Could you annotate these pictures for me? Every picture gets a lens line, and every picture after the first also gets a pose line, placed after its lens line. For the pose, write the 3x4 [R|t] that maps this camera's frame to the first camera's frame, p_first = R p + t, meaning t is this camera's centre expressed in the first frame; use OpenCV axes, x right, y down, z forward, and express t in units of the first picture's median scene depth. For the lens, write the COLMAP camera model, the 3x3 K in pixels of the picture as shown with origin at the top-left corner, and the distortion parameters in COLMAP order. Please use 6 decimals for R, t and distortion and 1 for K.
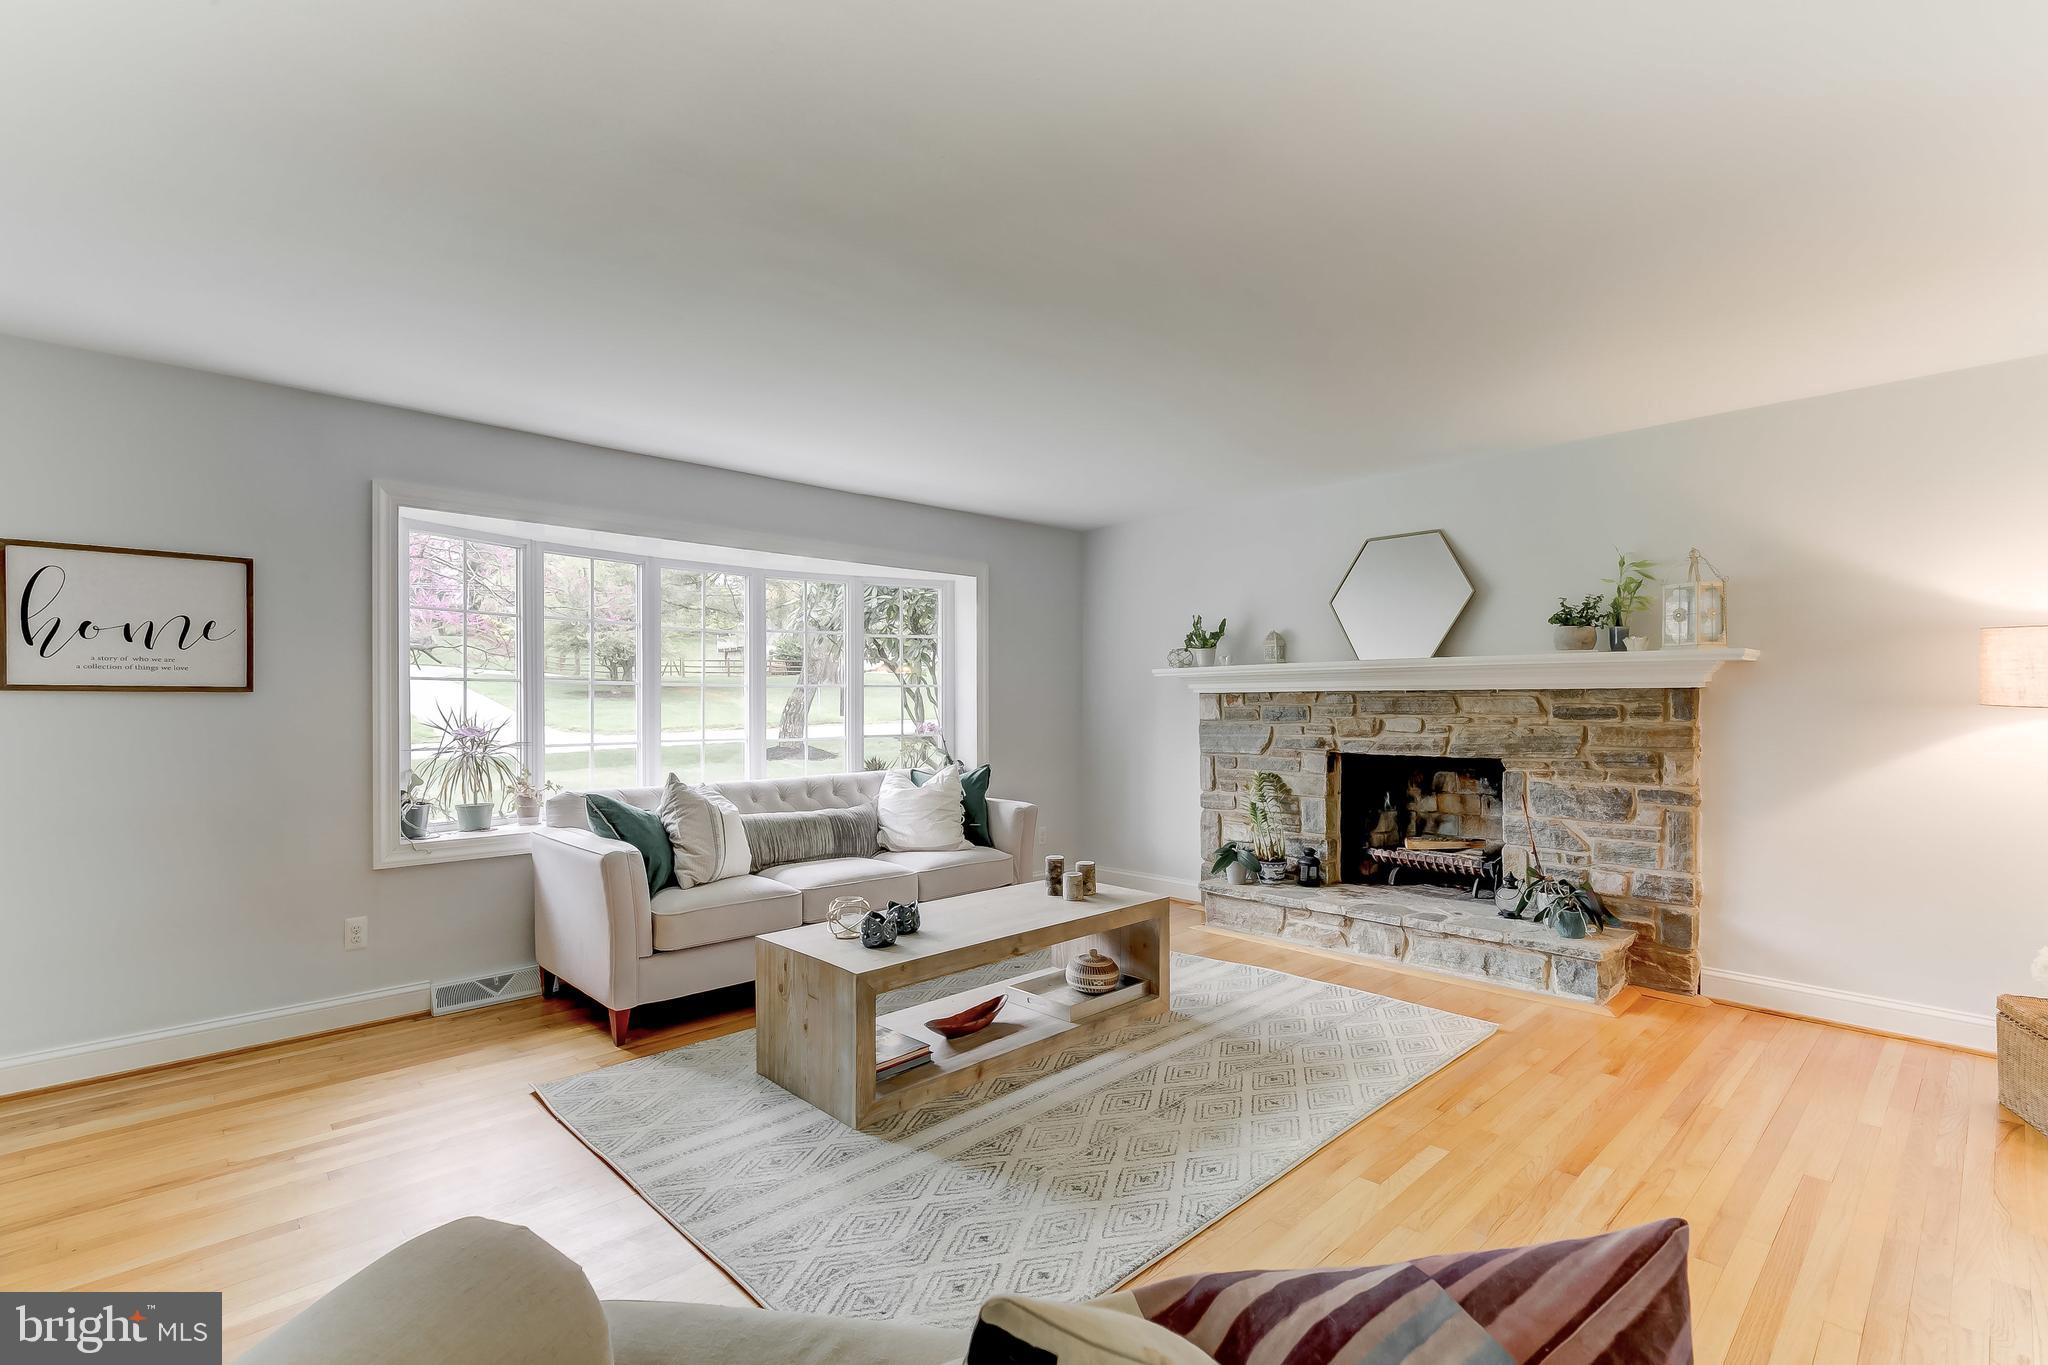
lens RADIAL K [[935.8, 0, 1031.9], [0, 935.8, 695.6], [0, 0, 1]] dist [0.002739, 0.000233]
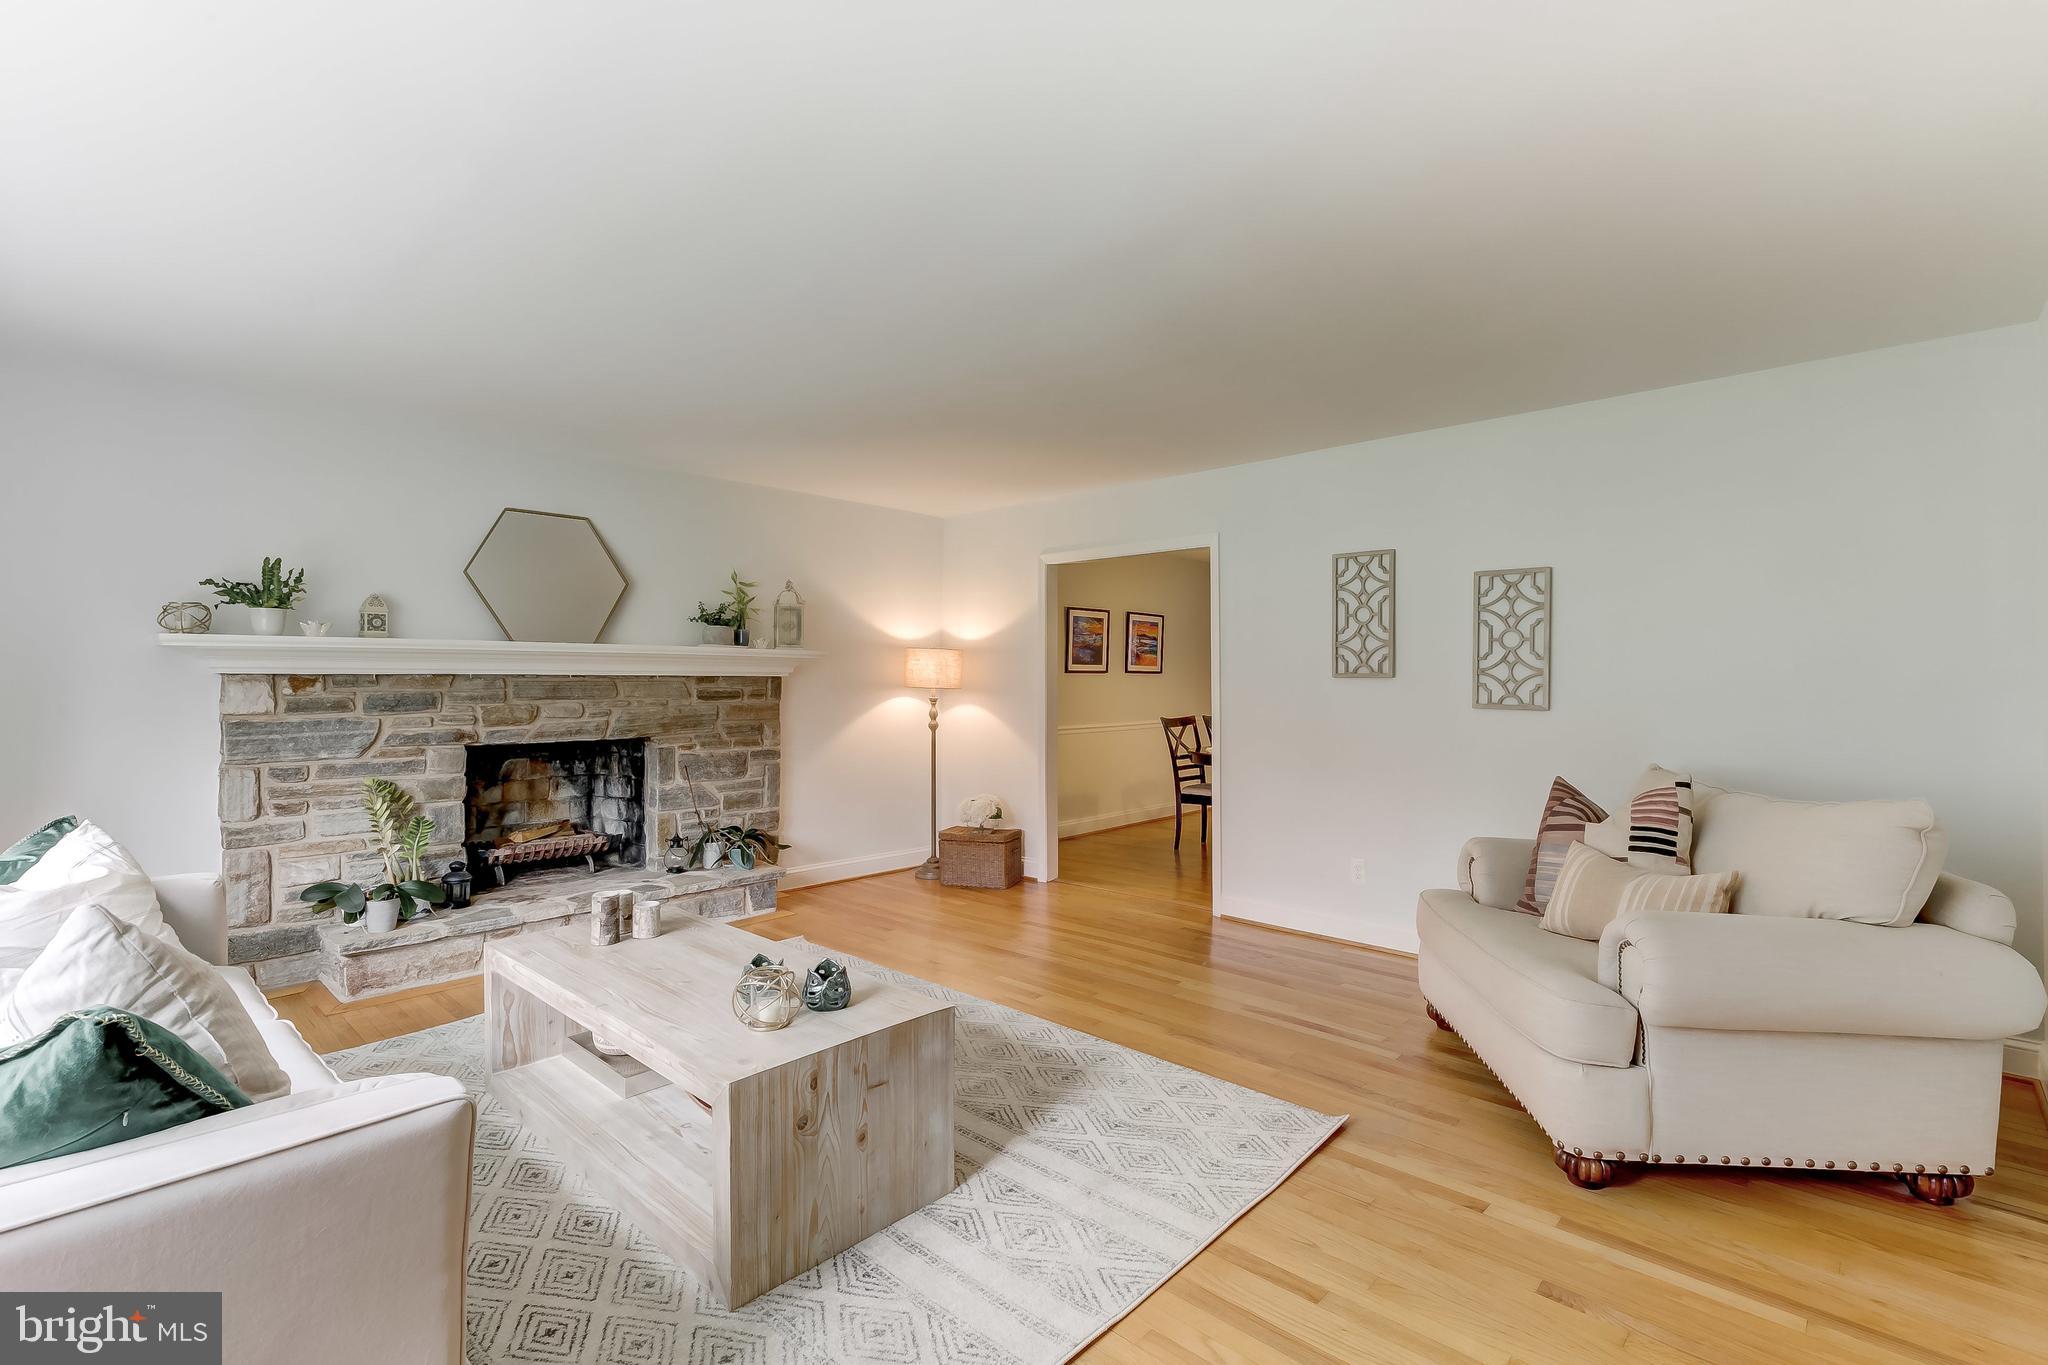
lens RADIAL K [[935.8, 0, 1027.3], [0, 935.8, 684.2], [0, 0, 1]] dist [0.002739, 0.000233]
pose [[-0.061520, 0.001921, 0.998104, -0.635715], [-0.005456, 0.999983, -0.002261, 0.003837], [-0.998091, -0.005585, -0.061508, 0.603561]]
